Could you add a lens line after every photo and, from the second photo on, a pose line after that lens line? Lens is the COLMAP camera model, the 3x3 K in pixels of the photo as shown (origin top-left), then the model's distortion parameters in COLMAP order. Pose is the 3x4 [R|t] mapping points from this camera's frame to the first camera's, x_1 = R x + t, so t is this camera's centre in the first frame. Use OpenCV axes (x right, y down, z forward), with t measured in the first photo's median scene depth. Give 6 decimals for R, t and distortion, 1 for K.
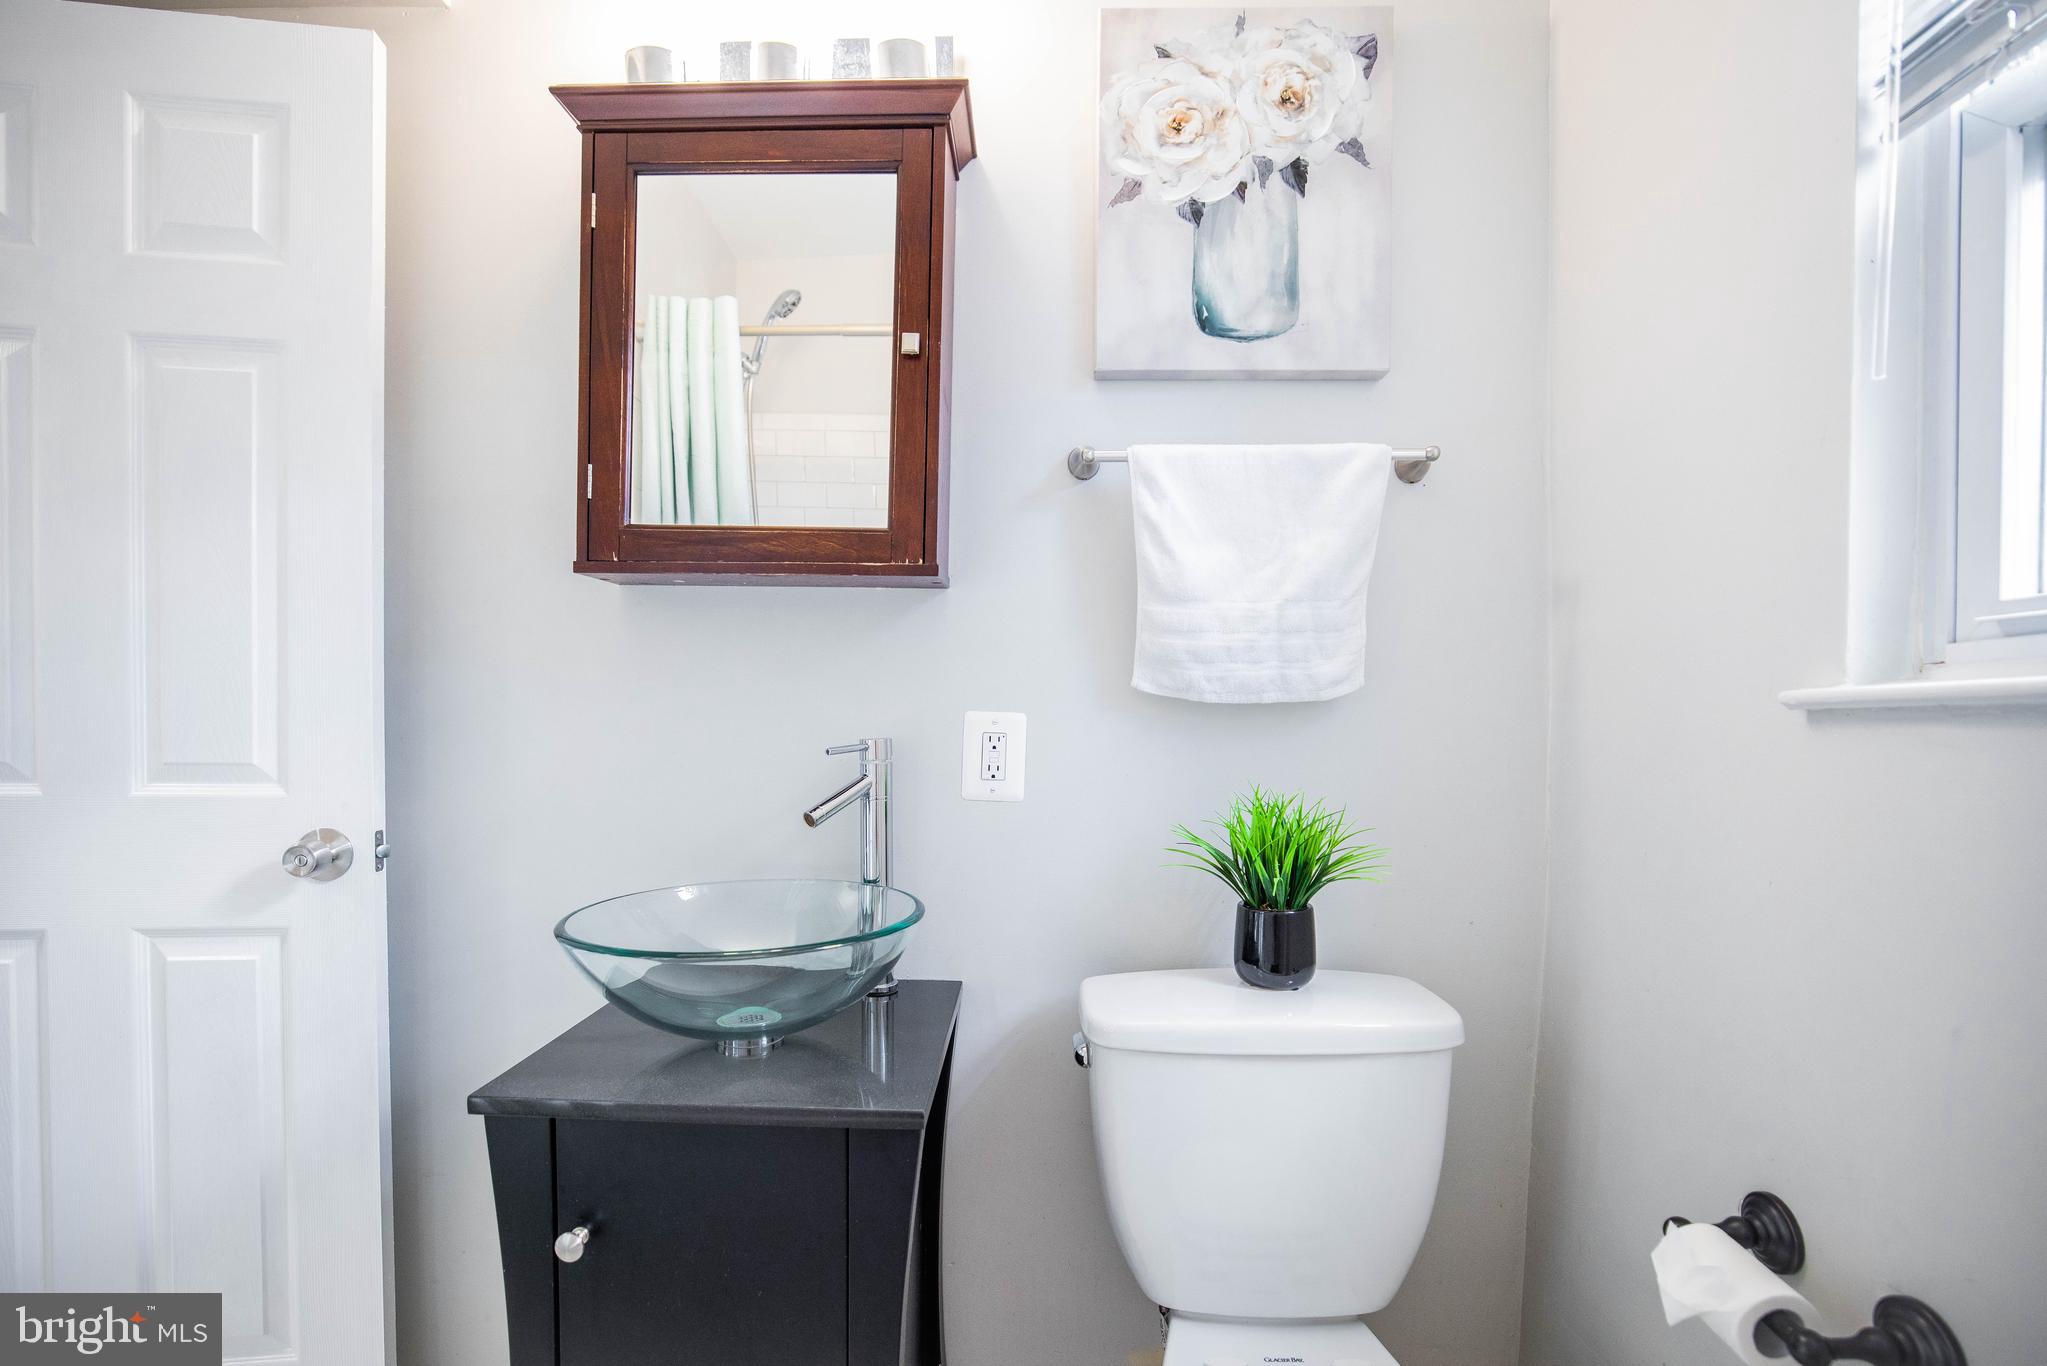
lens RADIAL K [[887.8, 0, 1017.8], [0, 887.8, 703.4], [0, 0, 1]] dist [-0.026591, 0.000059]
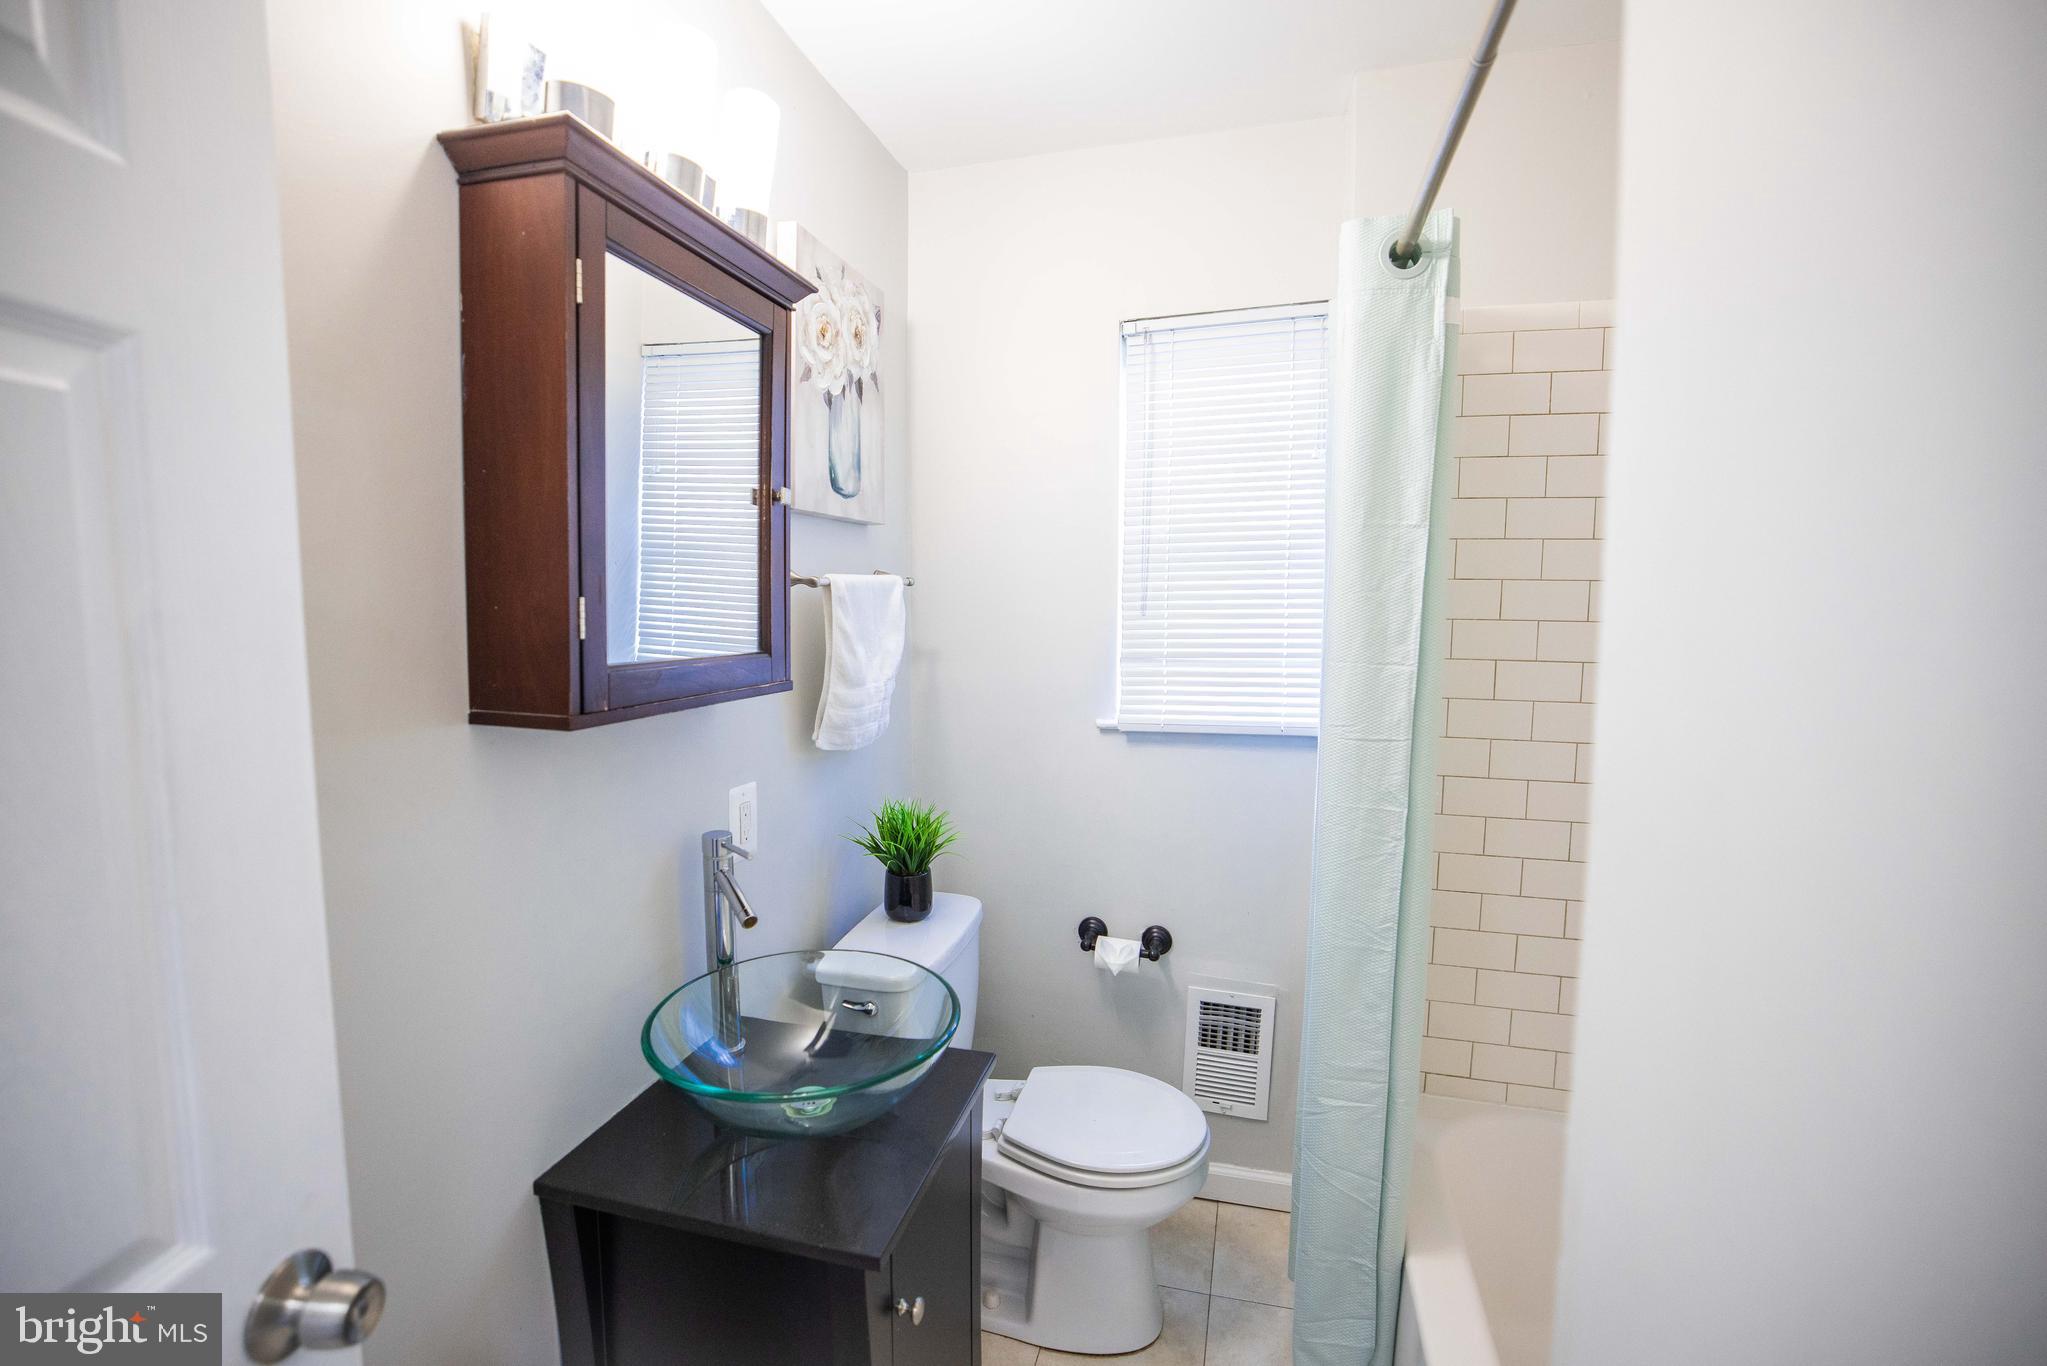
lens RADIAL K [[887.8, 0, 1024.8], [0, 887.8, 674.1], [0, 0, 1]] dist [-0.026591, 0.000059]
pose [[0.251782, -0.072861, 0.965037, -1.098664], [0.018856, 0.997342, 0.070380, -0.221580], [-0.967600, 0.000476, 0.252487, 0.352355]]
